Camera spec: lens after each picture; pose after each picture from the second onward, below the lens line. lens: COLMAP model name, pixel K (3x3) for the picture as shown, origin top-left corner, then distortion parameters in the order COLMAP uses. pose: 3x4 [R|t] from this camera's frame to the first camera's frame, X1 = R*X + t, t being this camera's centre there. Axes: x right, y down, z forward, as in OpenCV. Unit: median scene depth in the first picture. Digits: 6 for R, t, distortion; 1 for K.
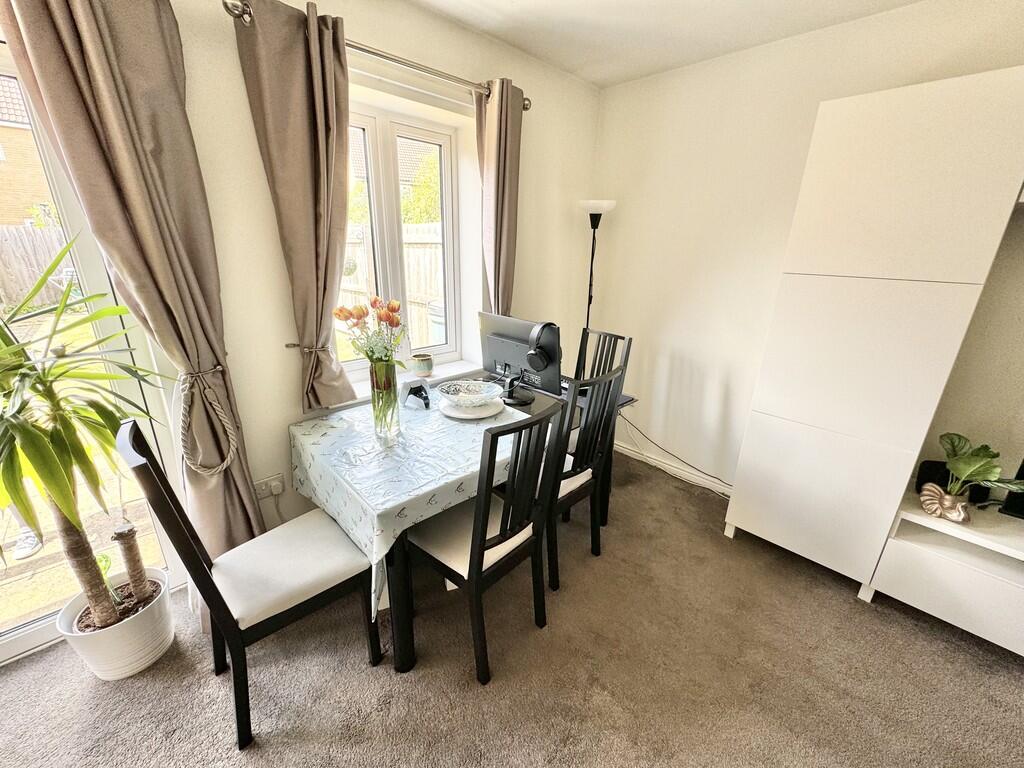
lens RADIAL K [[407.5, 0, 512.0], [0, 407.5, 384.0], [0, 0, 1]] dist [-0.002513, -0.000197]
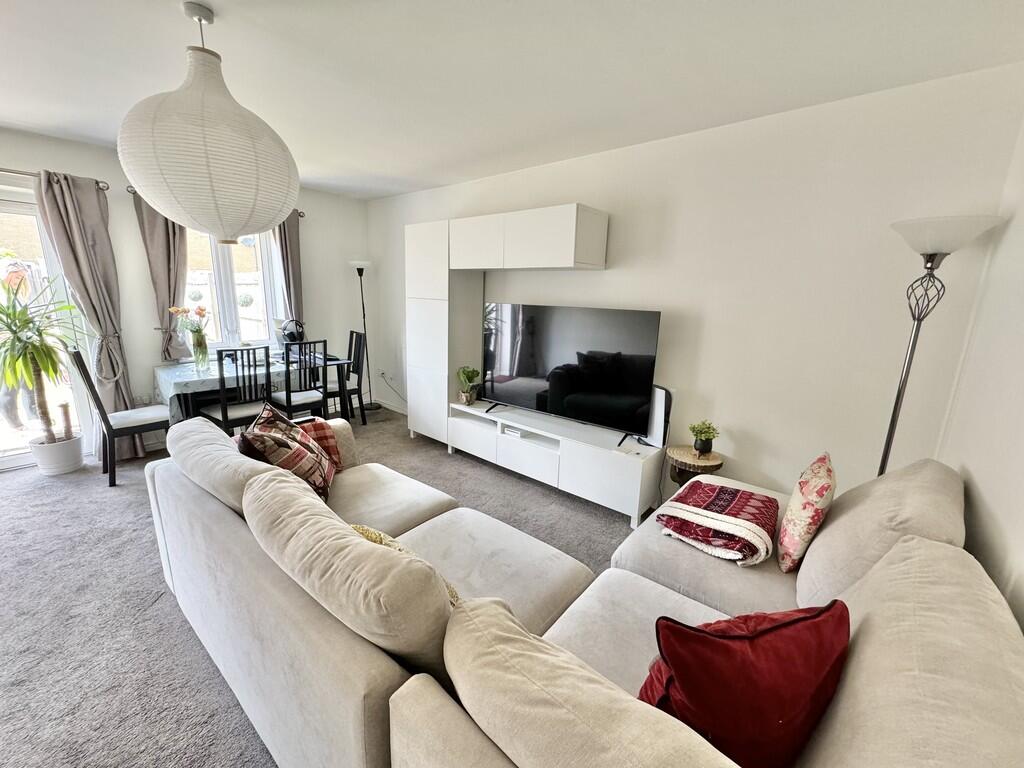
lens RADIAL K [[407.5, 0, 512.0], [0, 407.5, 384.0], [0, 0, 1]] dist [-0.002513, -0.000197]
pose [[0.996264, -0.009172, 0.085871, 1.232454], [0.018060, 0.994486, -0.103305, 0.493955], [-0.084450, 0.104470, 0.990936, -1.347762]]
